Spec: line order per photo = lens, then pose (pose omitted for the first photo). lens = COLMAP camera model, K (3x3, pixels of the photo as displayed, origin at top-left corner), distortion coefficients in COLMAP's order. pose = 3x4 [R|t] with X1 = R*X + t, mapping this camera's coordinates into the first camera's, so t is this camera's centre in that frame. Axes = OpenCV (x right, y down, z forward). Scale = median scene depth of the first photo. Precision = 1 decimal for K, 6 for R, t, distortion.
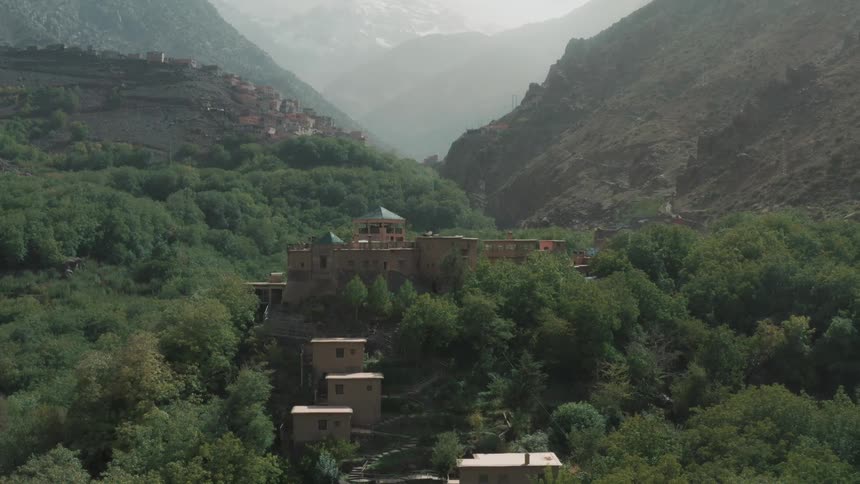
lens RADIAL K [[1226.2, 0, 430.0], [0, 1226.2, 242.0], [0, 0, 1]] dist [-0.225545, -0.005304]
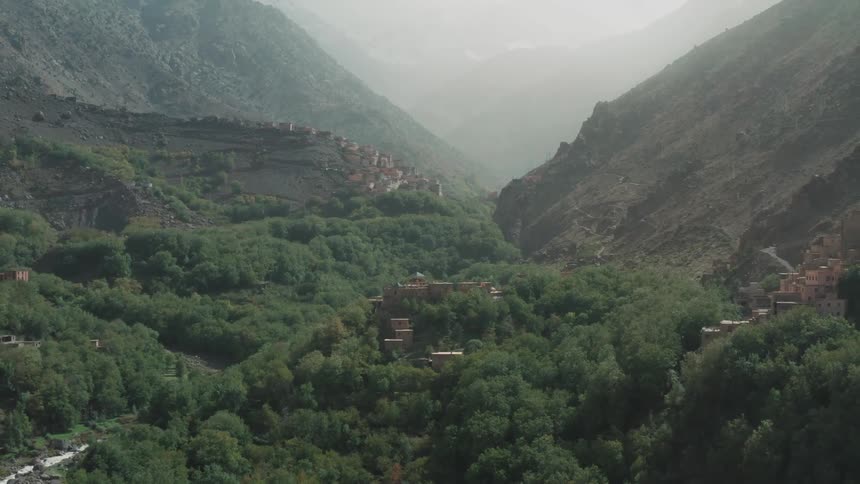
lens RADIAL K [[1226.2, 0, 430.0], [0, 1226.2, 242.0], [0, 0, 1]] dist [-0.225545, -0.005304]
pose [[0.996948, -0.005898, -0.077850, 0.062883], [0.005850, 0.999983, -0.000842, -0.028883], [0.077853, 0.000384, 0.996965, -0.536812]]
